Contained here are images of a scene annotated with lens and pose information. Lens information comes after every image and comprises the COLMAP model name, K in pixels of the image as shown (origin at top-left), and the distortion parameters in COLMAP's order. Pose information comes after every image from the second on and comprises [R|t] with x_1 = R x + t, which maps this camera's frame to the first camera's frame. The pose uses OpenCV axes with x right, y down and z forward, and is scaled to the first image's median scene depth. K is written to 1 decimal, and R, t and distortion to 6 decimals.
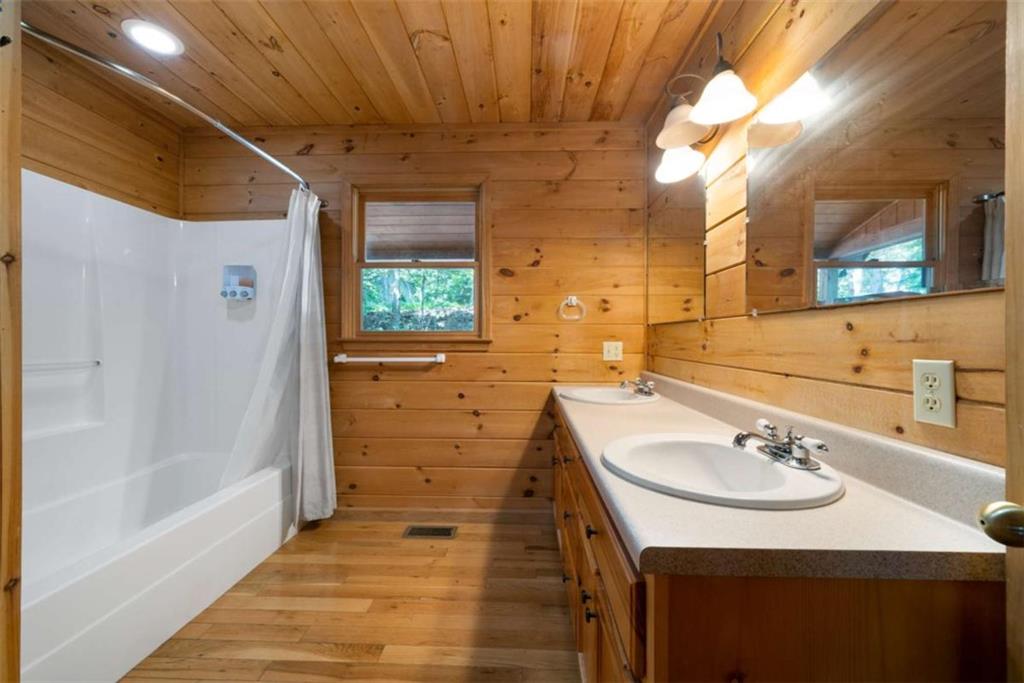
lens RADIAL K [[387.1, 0, 510.0], [0, 387.1, 335.3], [0, 0, 1]] dist [0.000712, 0.000094]
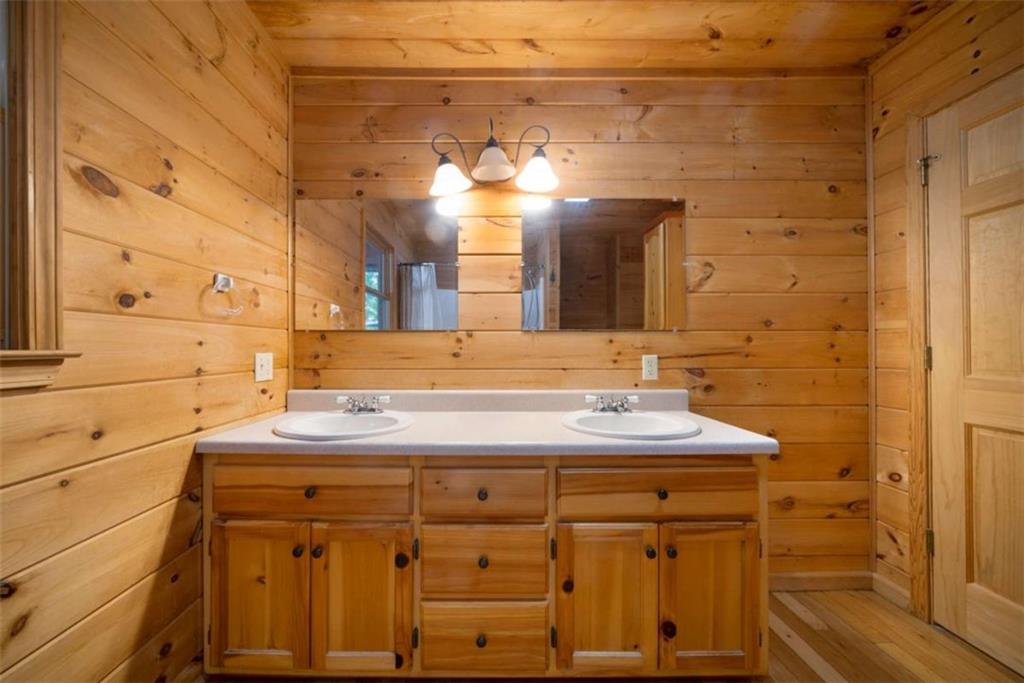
lens RADIAL K [[352.9, 0, 510.7], [0, 352.9, 347.7], [0, 0, 1]] dist [-0.003101, -0.000156]
pose [[-0.022471, -0.004879, 0.999736, -0.373060], [-0.004728, 0.999977, 0.004774, 0.002138], [-0.999736, -0.004620, -0.022494, 0.590900]]
